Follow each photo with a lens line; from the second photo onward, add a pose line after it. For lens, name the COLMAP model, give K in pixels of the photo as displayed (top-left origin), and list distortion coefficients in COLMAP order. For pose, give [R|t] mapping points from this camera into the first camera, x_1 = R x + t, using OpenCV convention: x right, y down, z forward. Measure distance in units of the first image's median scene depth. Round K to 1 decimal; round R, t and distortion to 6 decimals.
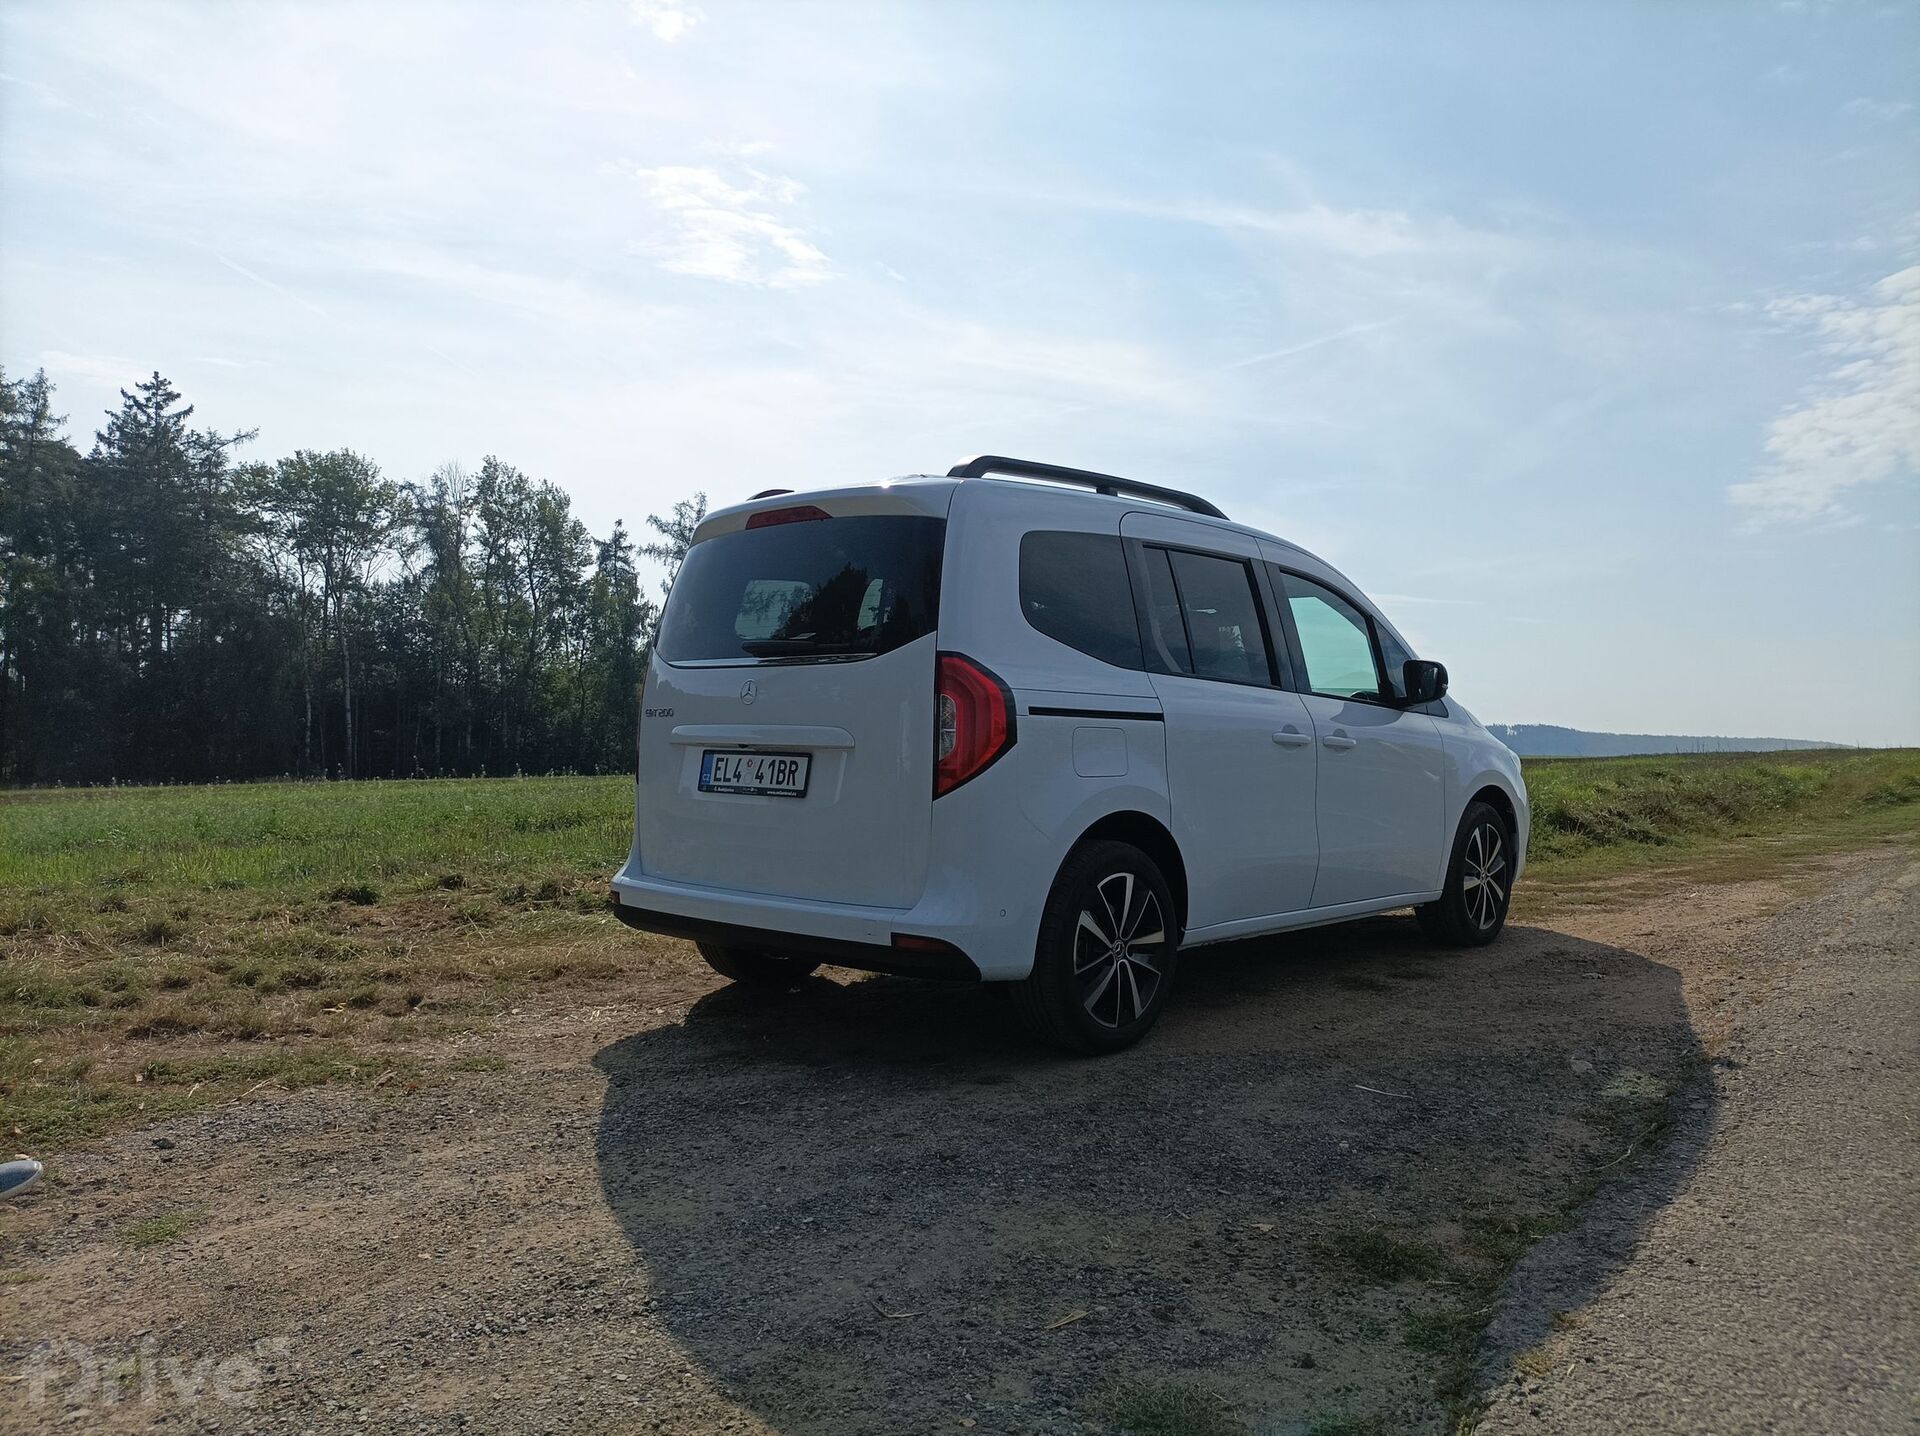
lens RADIAL K [[1414.6, 0, 960.0], [0, 1414.6, 718.0], [0, 0, 1]] dist [0.021626, -0.007252]
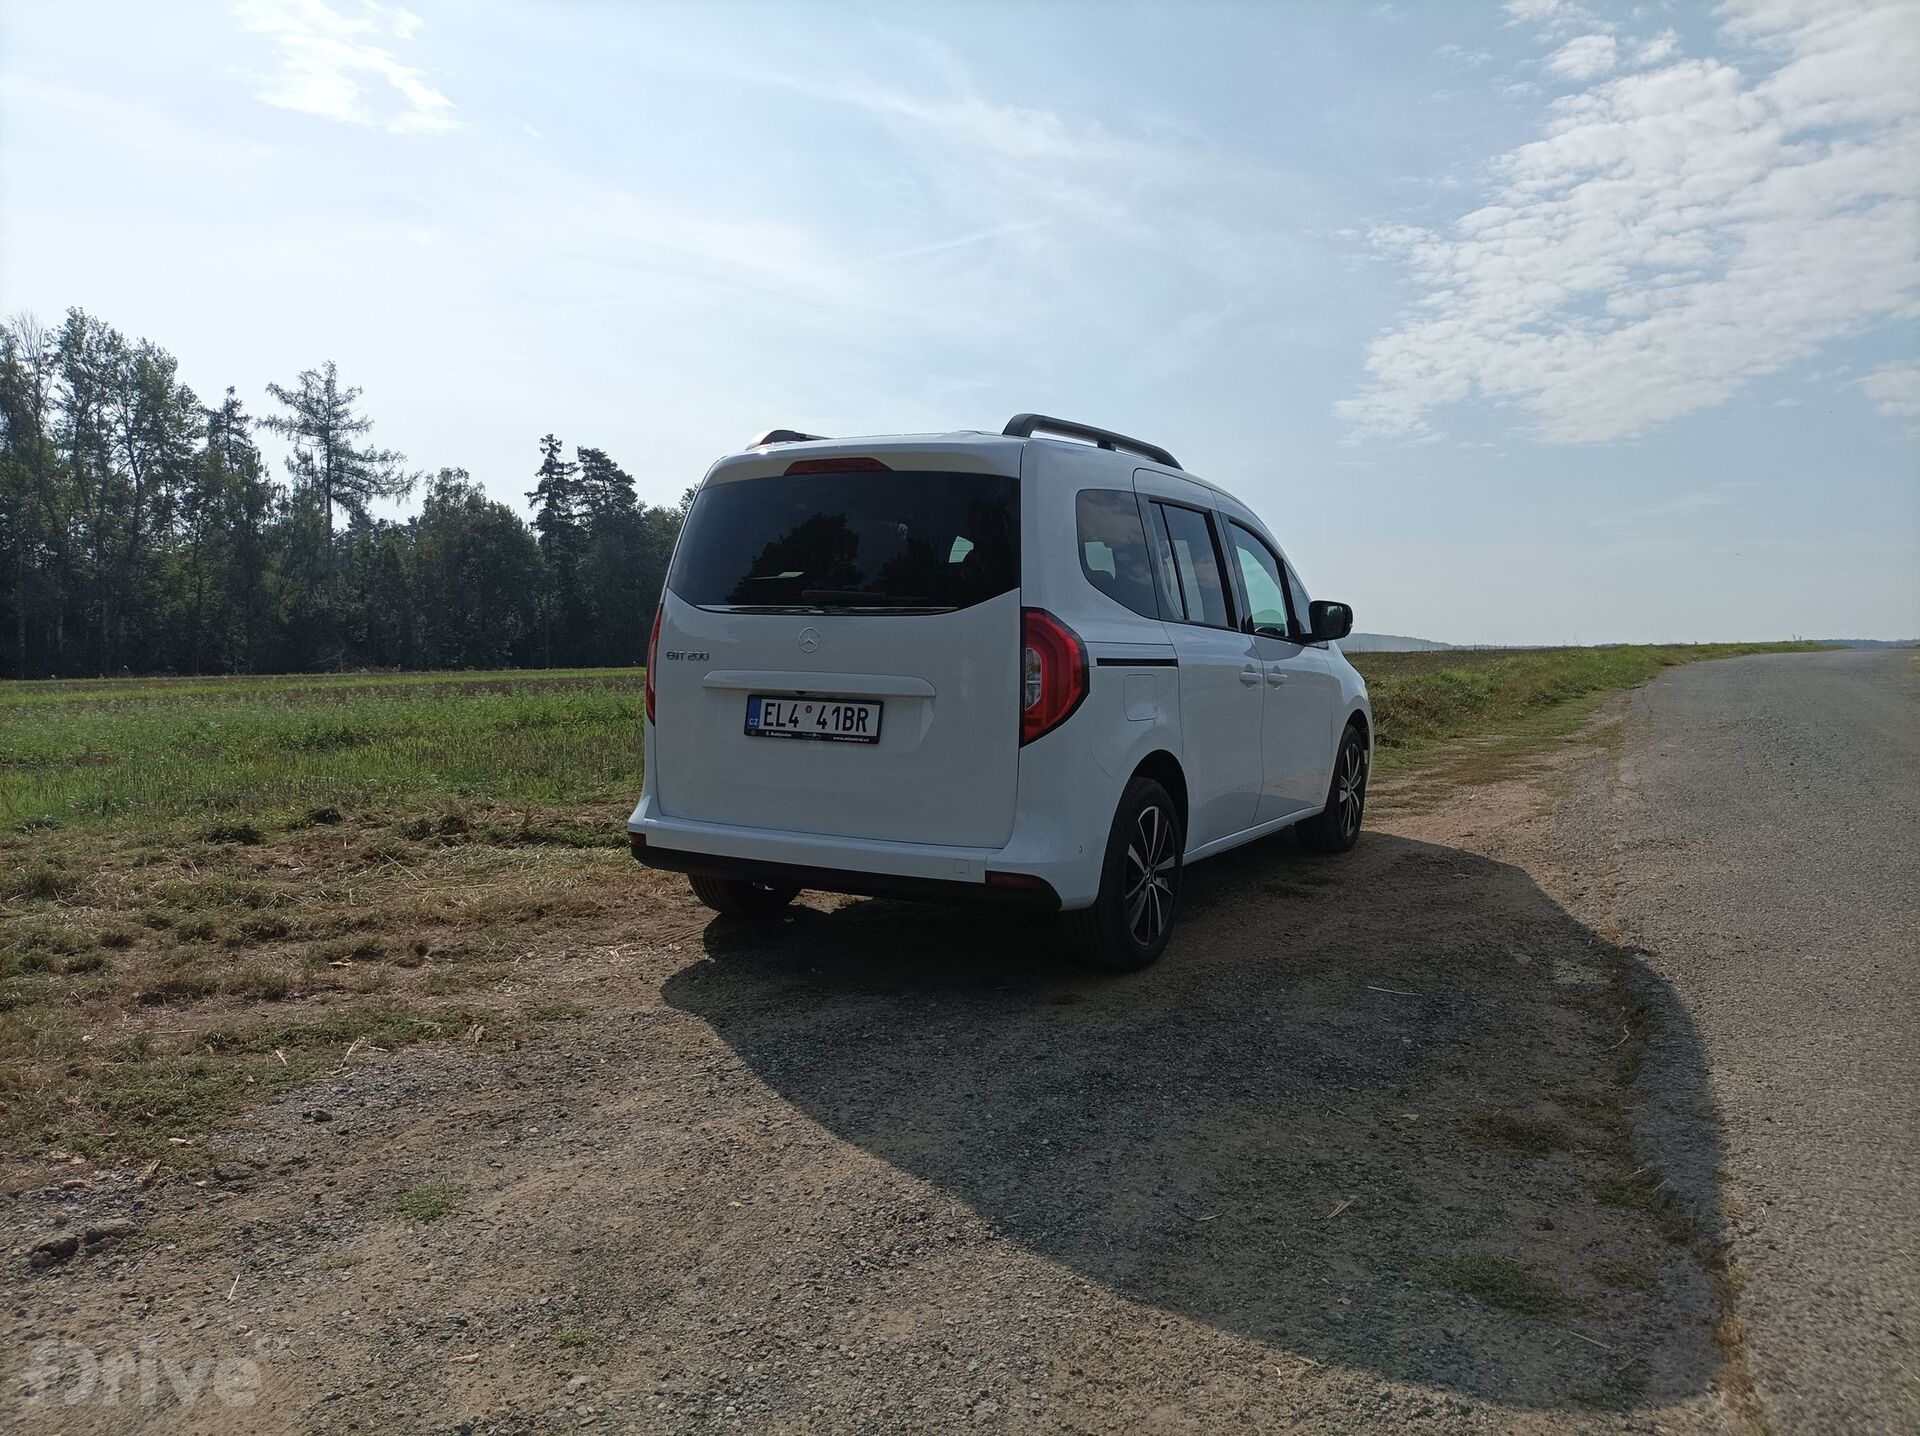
lens RADIAL K [[1414.6, 0, 960.0], [0, 1414.6, 718.0], [0, 0, 1]] dist [0.021626, -0.007252]
pose [[0.971466, -0.010385, 0.236951, -0.180836], [-0.007497, 0.997197, 0.074441, -0.024660], [-0.237060, -0.074094, 0.968665, -0.014187]]
